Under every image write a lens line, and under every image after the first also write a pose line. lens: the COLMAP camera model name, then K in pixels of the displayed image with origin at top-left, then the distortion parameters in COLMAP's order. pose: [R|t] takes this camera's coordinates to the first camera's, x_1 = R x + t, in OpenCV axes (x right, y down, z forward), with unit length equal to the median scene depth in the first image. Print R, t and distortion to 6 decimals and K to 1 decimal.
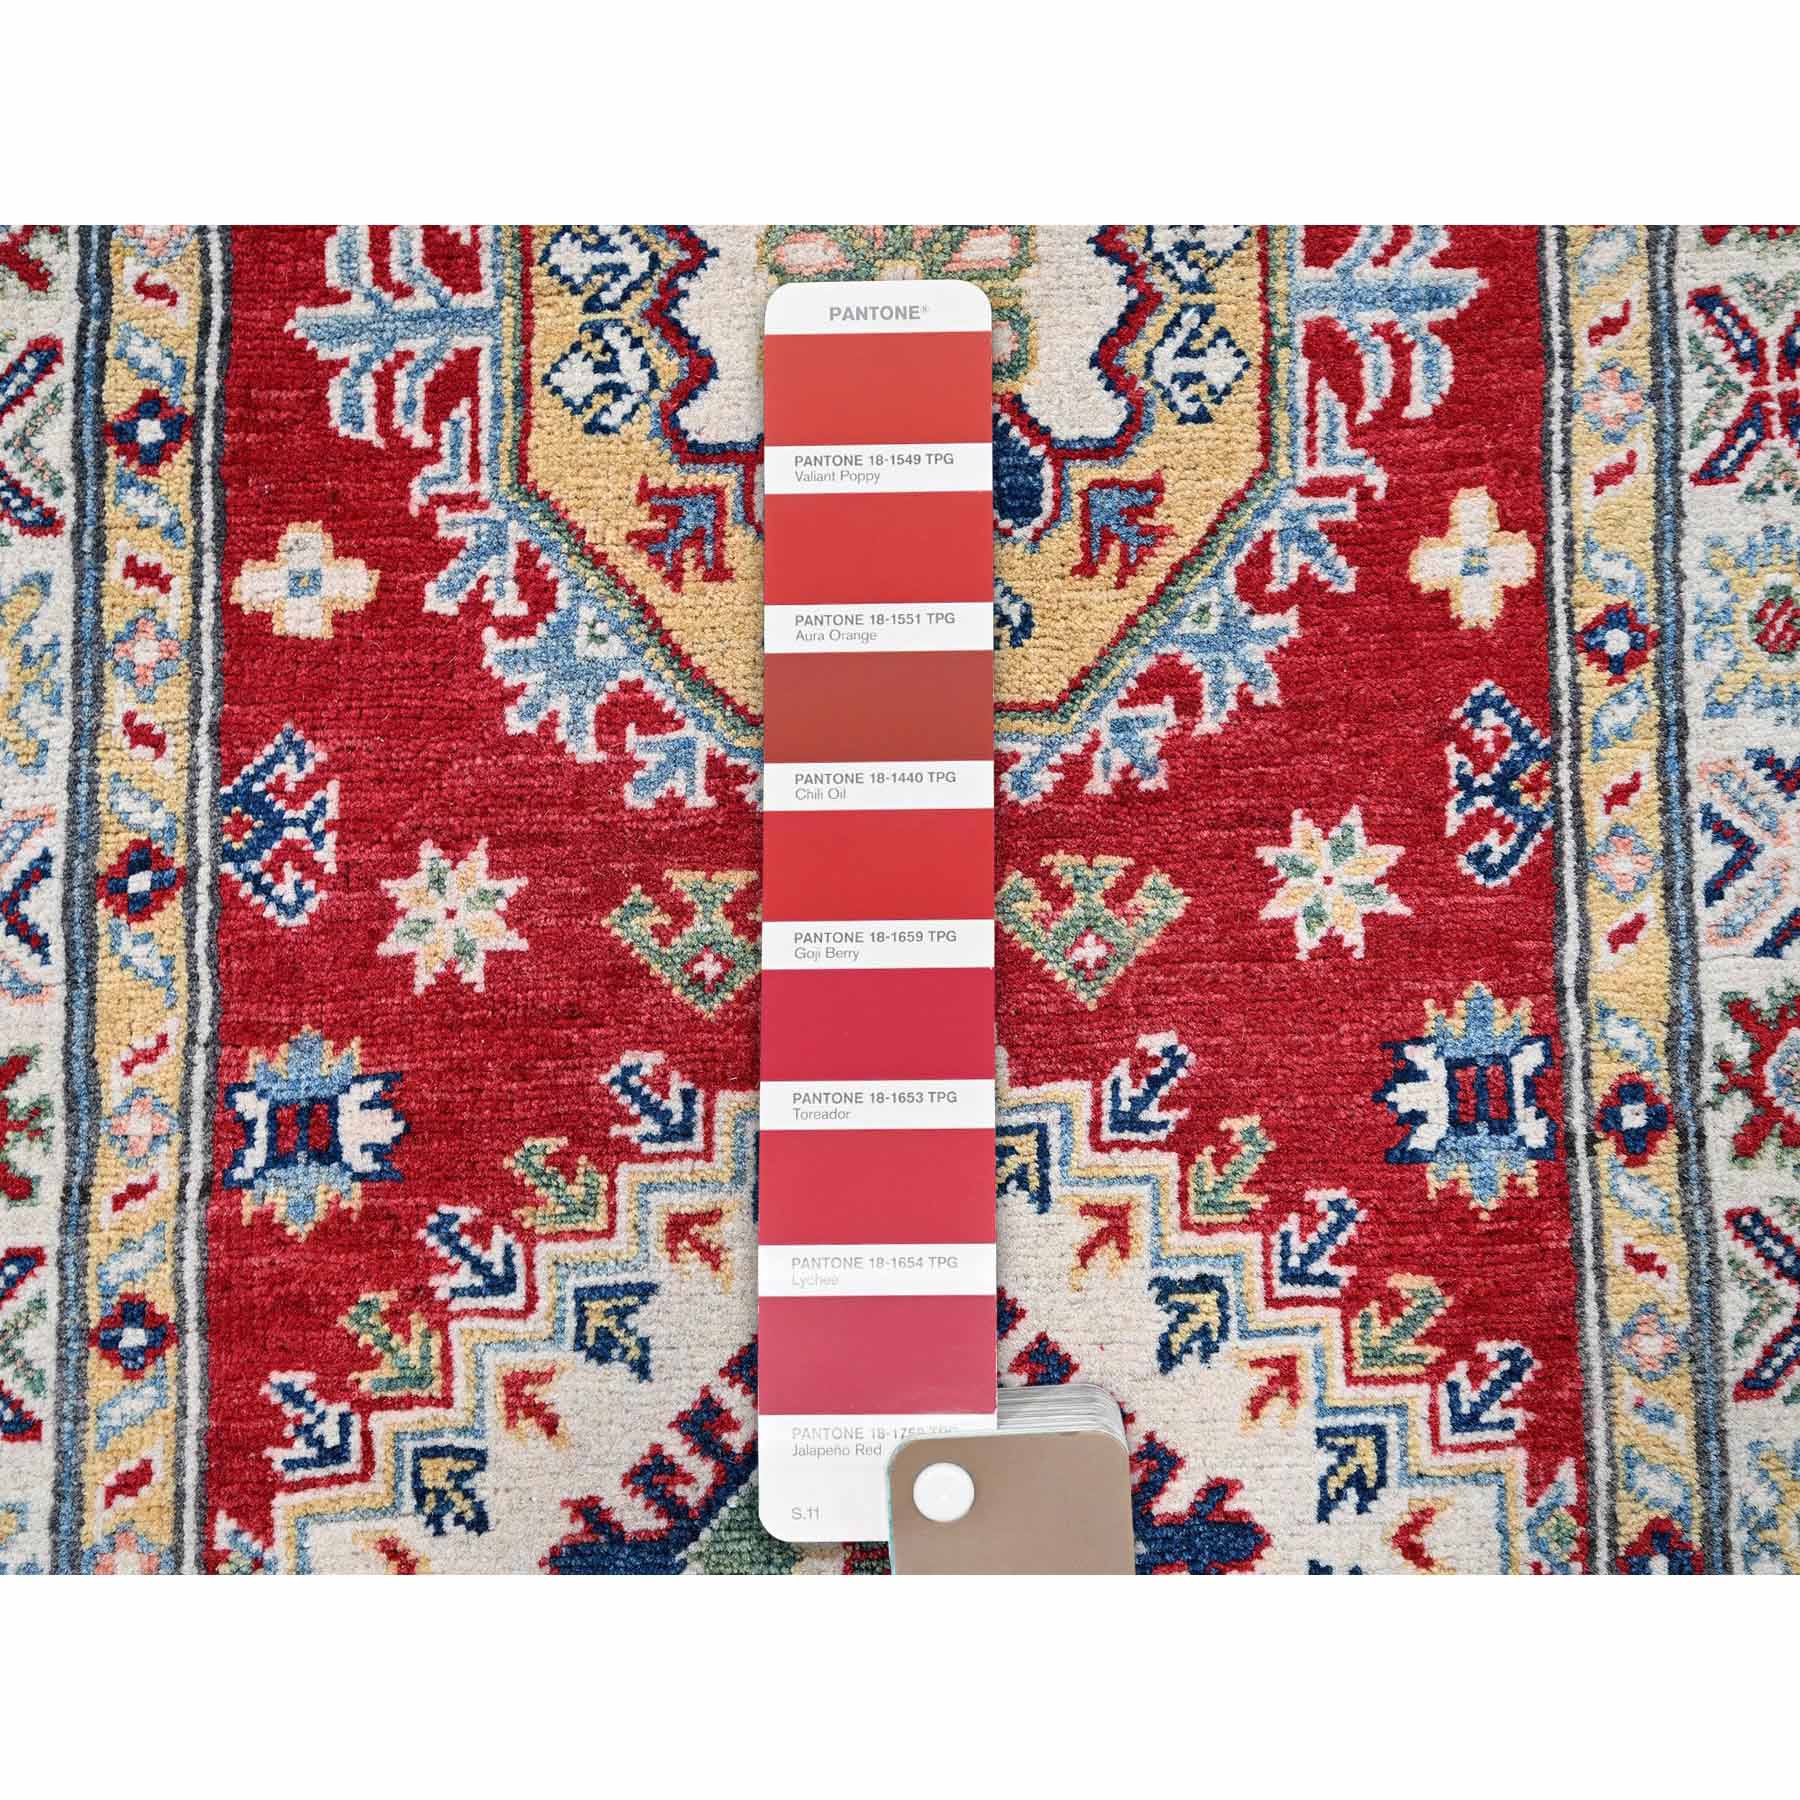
lens RADIAL K [[3294.3, 0, 897.0], [0, 3294.3, 900.1], [0, 0, 1]] dist [0.078598, 0.000000]
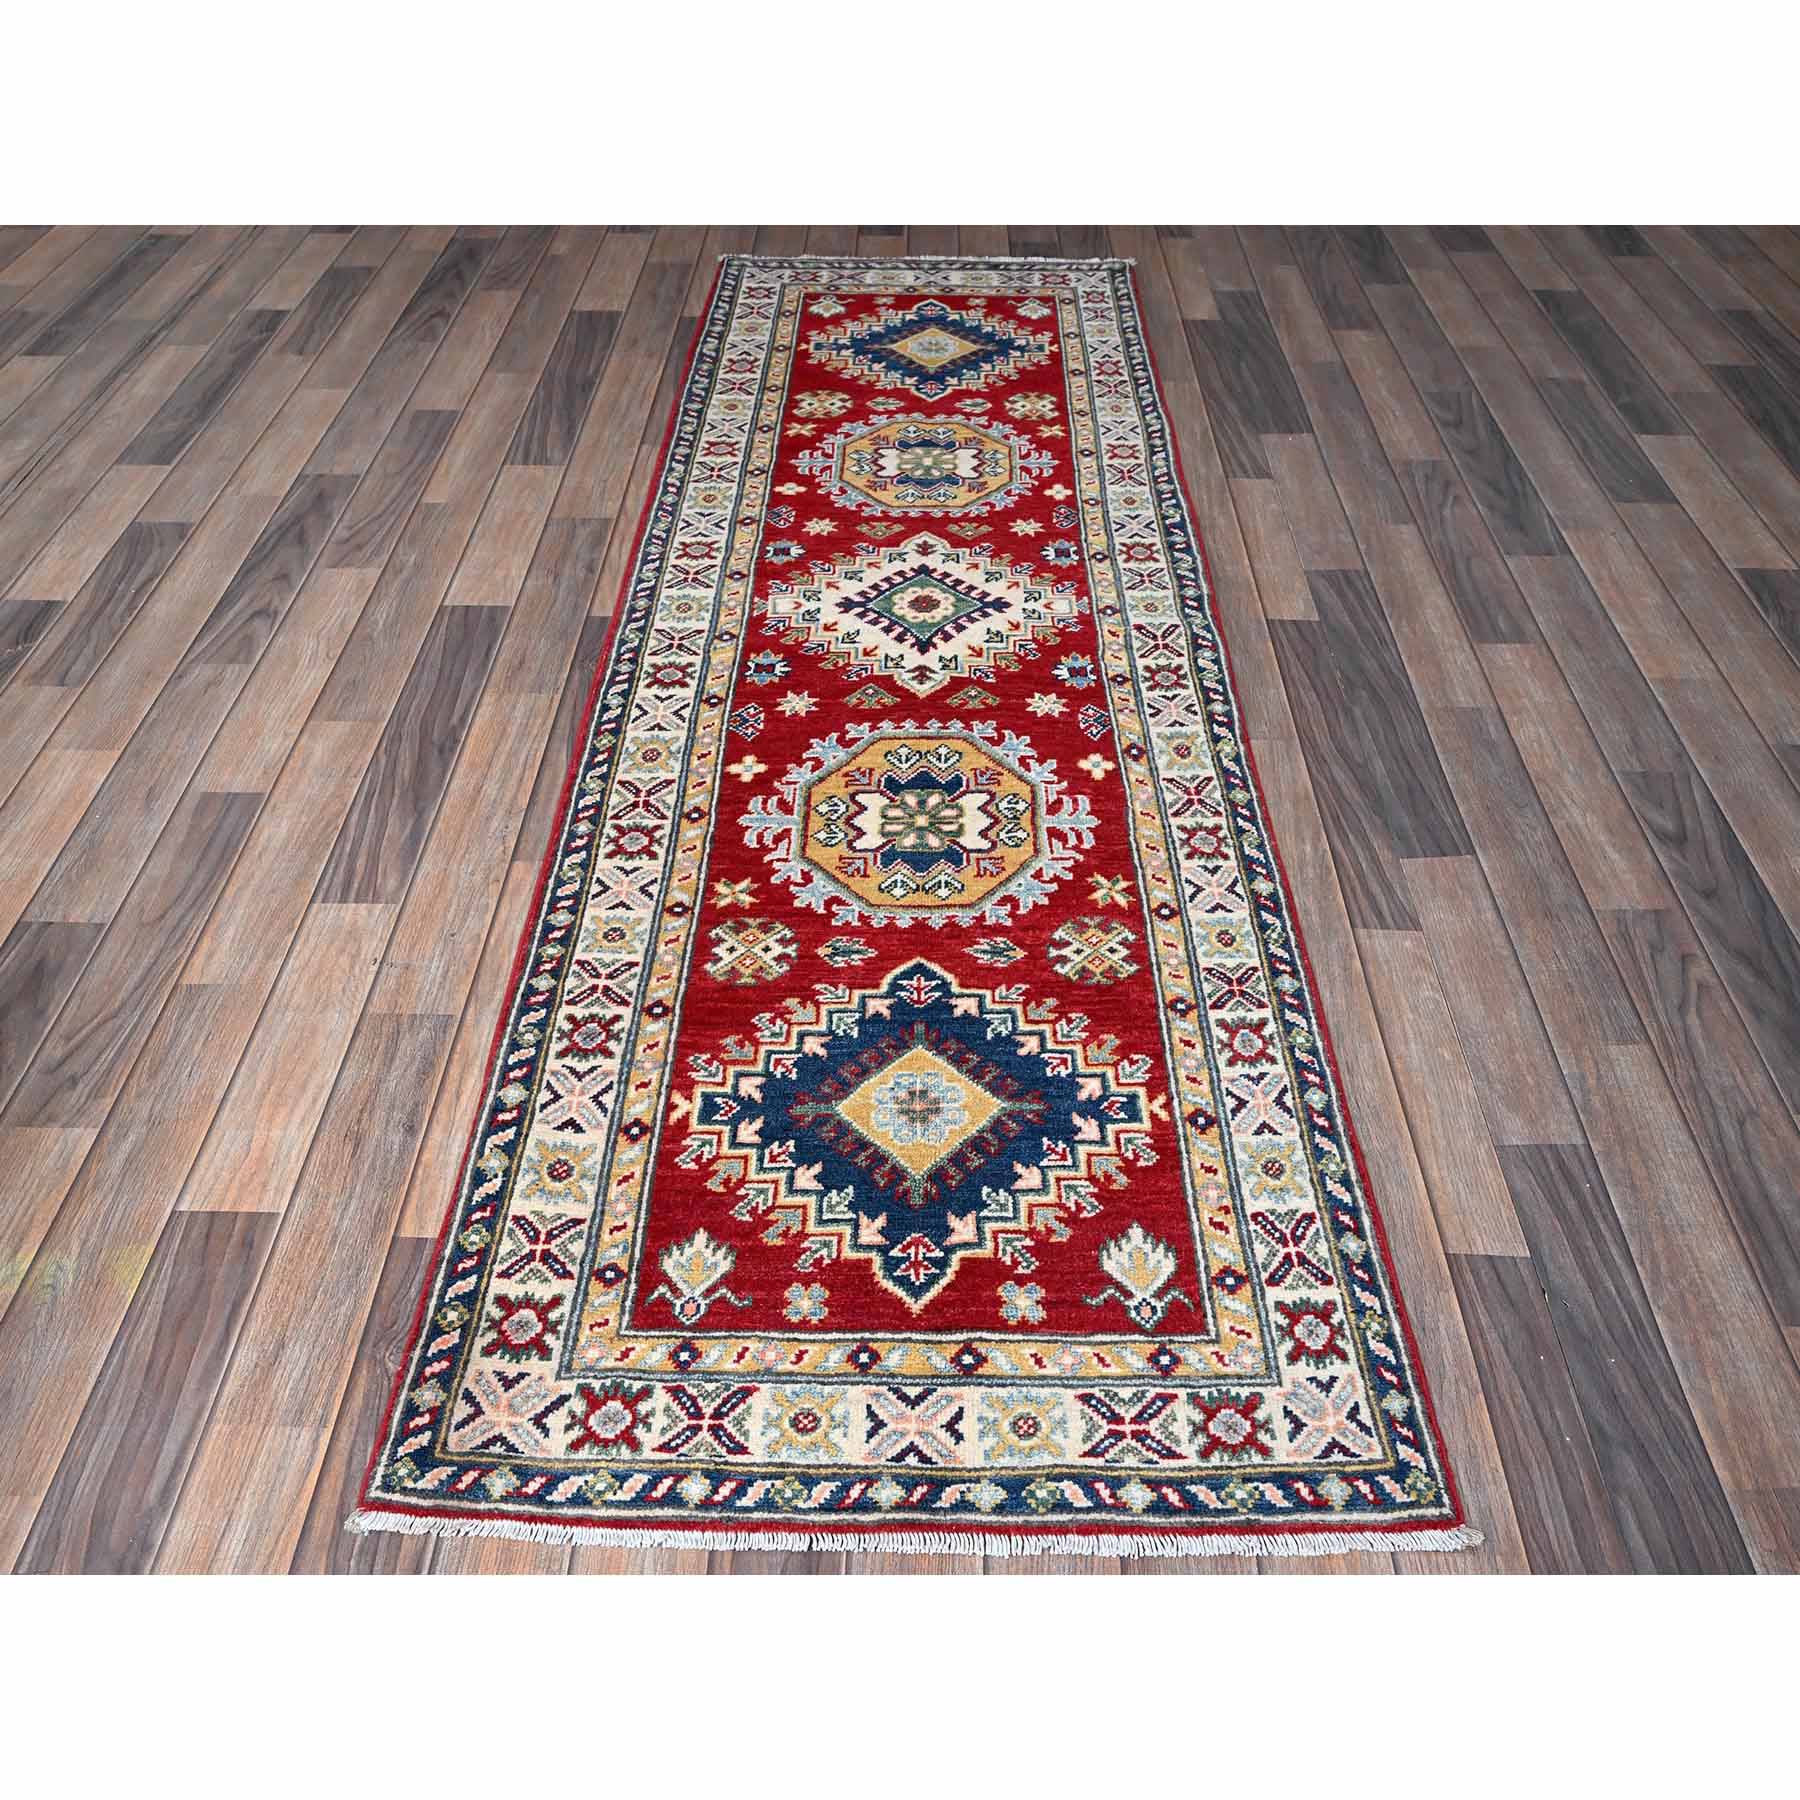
lens RADIAL K [[1797.4, 0, 898.4], [0, 1797.4, 903.8], [0, 0, 1]] dist [0.073900, 0.000000]
pose [[0.999512, 0.014907, -0.027450, 0.037677], [-0.029786, 0.719534, -0.693819, 1.945563], [0.009409, 0.694298, 0.719626, -0.333495]]
